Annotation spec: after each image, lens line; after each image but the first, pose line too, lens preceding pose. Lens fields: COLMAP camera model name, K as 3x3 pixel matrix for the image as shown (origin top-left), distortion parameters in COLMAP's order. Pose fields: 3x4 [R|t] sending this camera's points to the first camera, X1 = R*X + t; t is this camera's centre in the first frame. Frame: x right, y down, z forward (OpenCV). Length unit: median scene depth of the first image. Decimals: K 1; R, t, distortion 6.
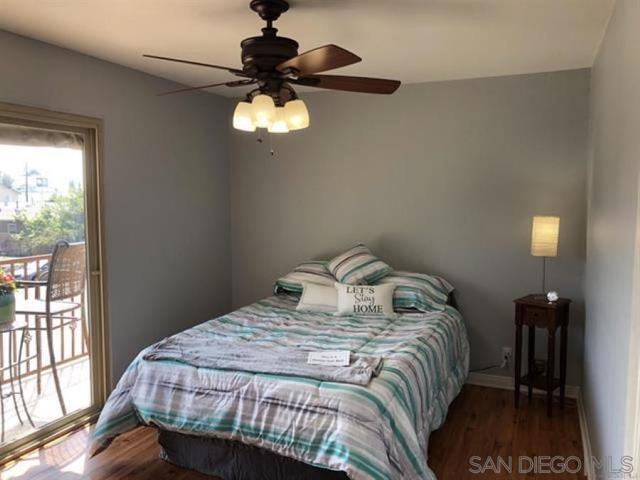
lens RADIAL K [[534.0, 0, 315.9], [0, 534.0, 234.1], [0, 0, 1]] dist [0.046251, -0.047441]
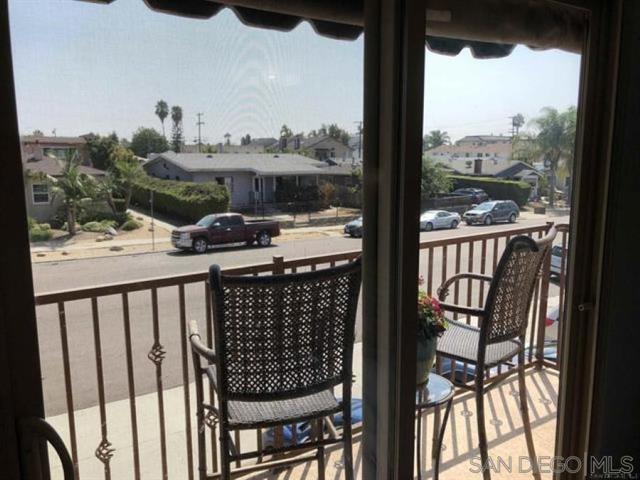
lens RADIAL K [[534.0, 0, 322.0], [0, 534.0, 236.9], [0, 0, 1]] dist [0.046251, -0.047441]
pose [[0.848737, 0.083968, -0.522106, -0.446956], [-0.039044, 0.994569, 0.096482, -0.035014], [0.527371, -0.061503, 0.847406, 0.572895]]
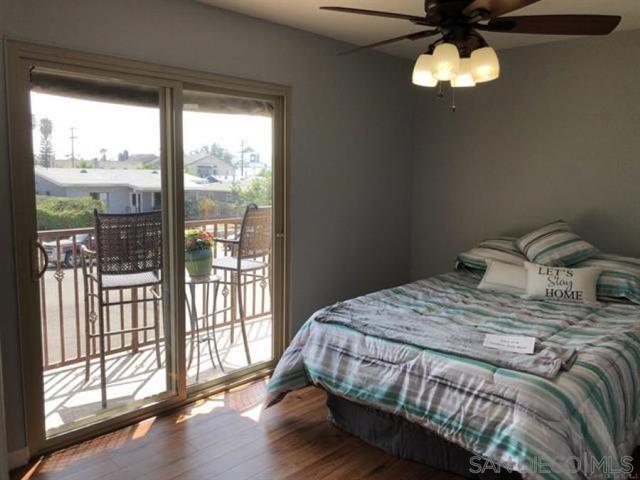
lens RADIAL K [[534.0, 0, 319.9], [0, 534.0, 228.2], [0, 0, 1]] dist [0.046251, -0.047441]
pose [[0.939575, 0.050905, -0.338538, 0.019359], [-0.040385, 0.998459, 0.038052, 0.019781], [0.339953, -0.022081, 0.940183, 0.058445]]
